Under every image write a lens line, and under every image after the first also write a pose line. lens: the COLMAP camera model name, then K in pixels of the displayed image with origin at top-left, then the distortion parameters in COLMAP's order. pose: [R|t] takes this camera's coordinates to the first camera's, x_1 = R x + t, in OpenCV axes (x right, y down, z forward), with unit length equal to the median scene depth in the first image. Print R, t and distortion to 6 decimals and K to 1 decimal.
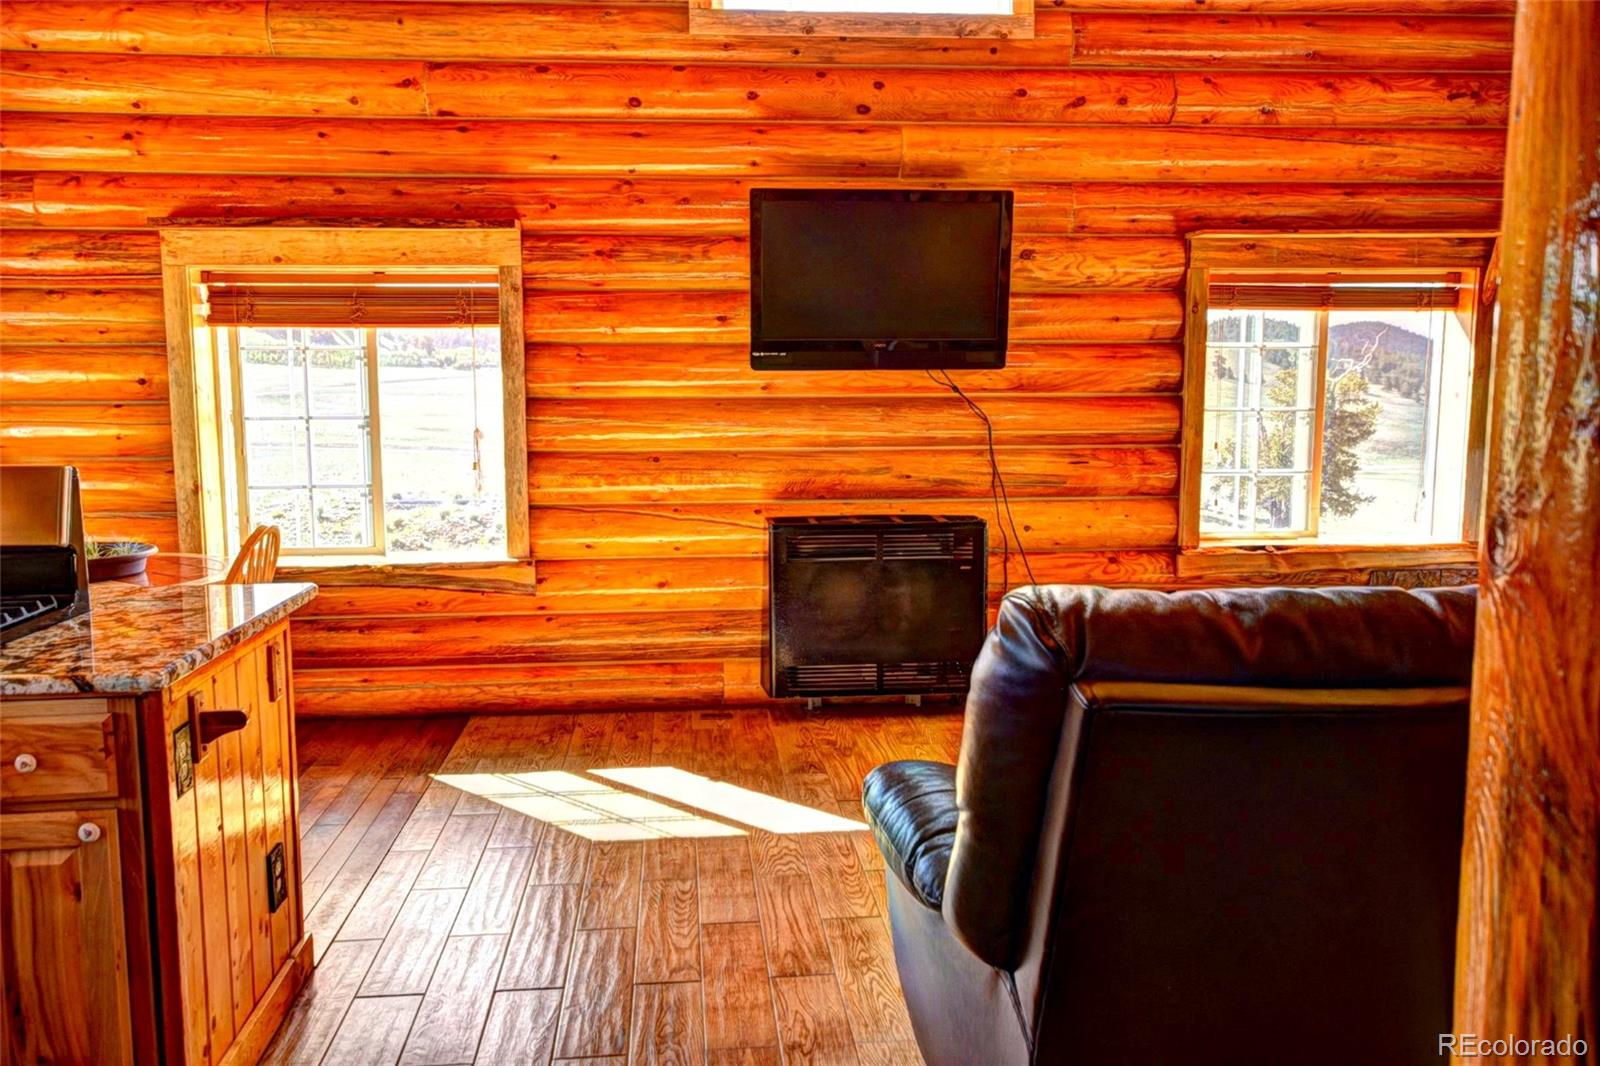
lens RADIAL K [[1272.9, 0, 793.3], [0, 1272.9, 534.2], [0, 0, 1]] dist [-0.001009, 0.032916]
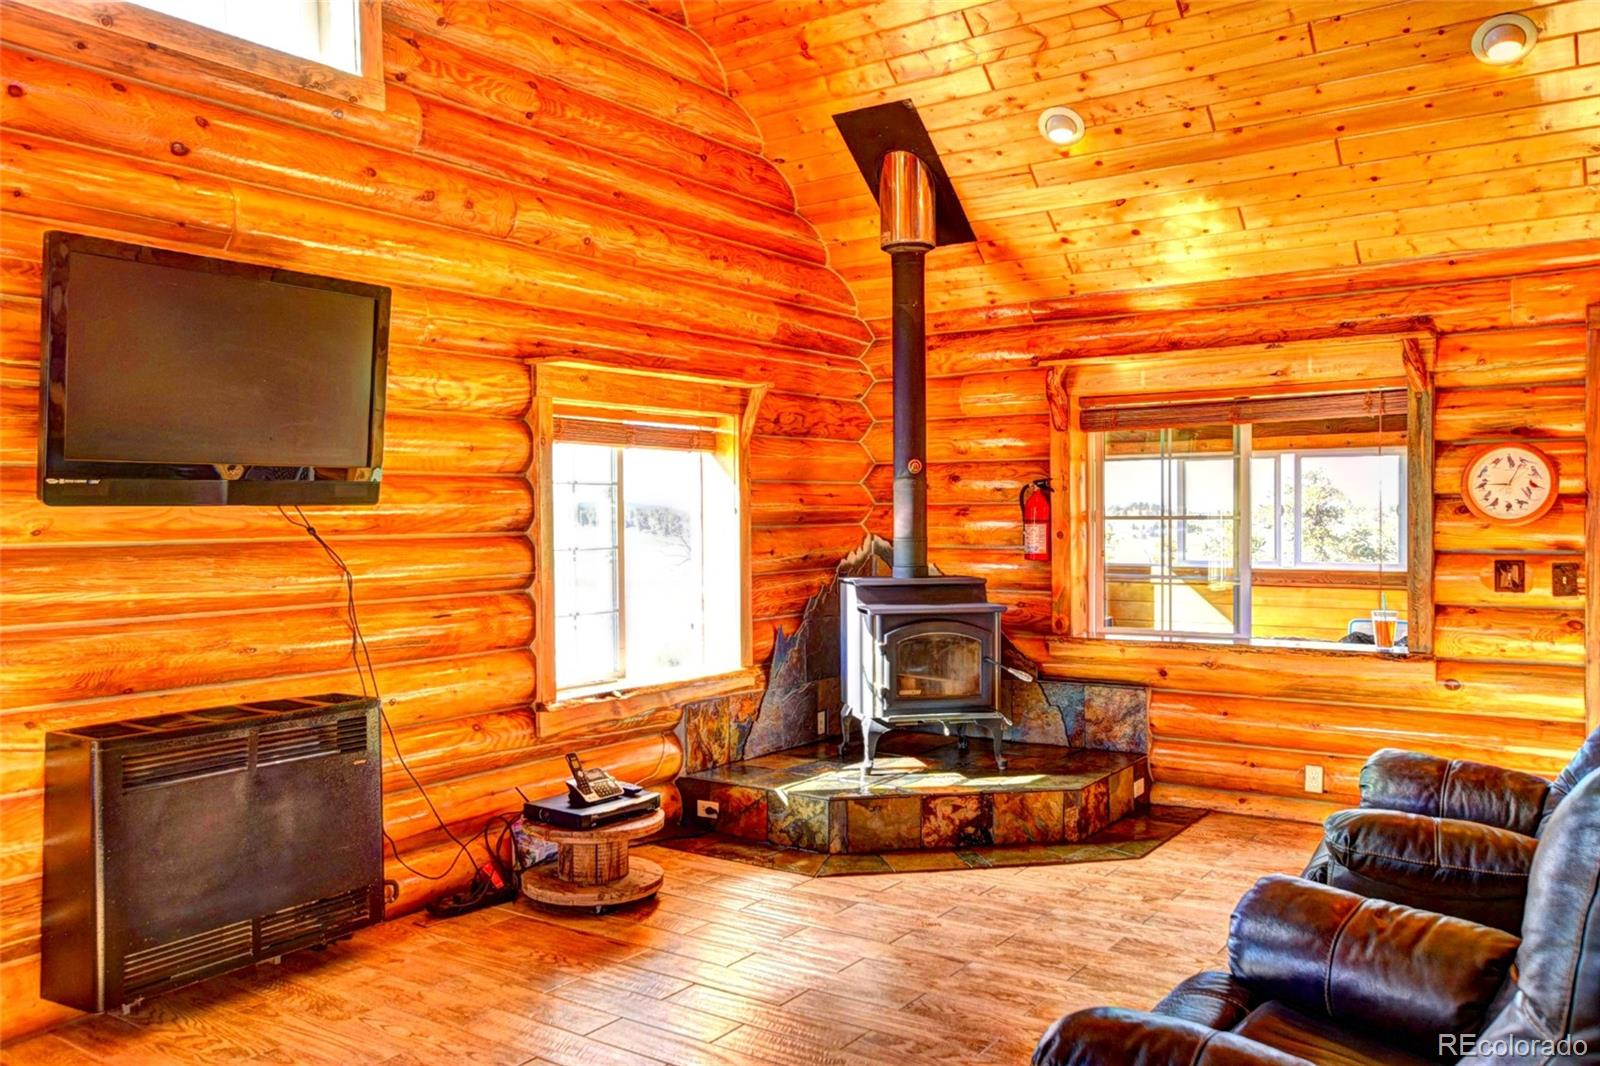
lens RADIAL K [[1272.9, 0, 787.4], [0, 1272.9, 538.5], [0, 0, 1]] dist [-0.001009, 0.032916]
pose [[0.647003, -0.017251, 0.762293, -0.270440], [0.097698, 0.993379, -0.060441, -0.034587], [-0.756203, 0.113580, 0.644404, 0.285705]]
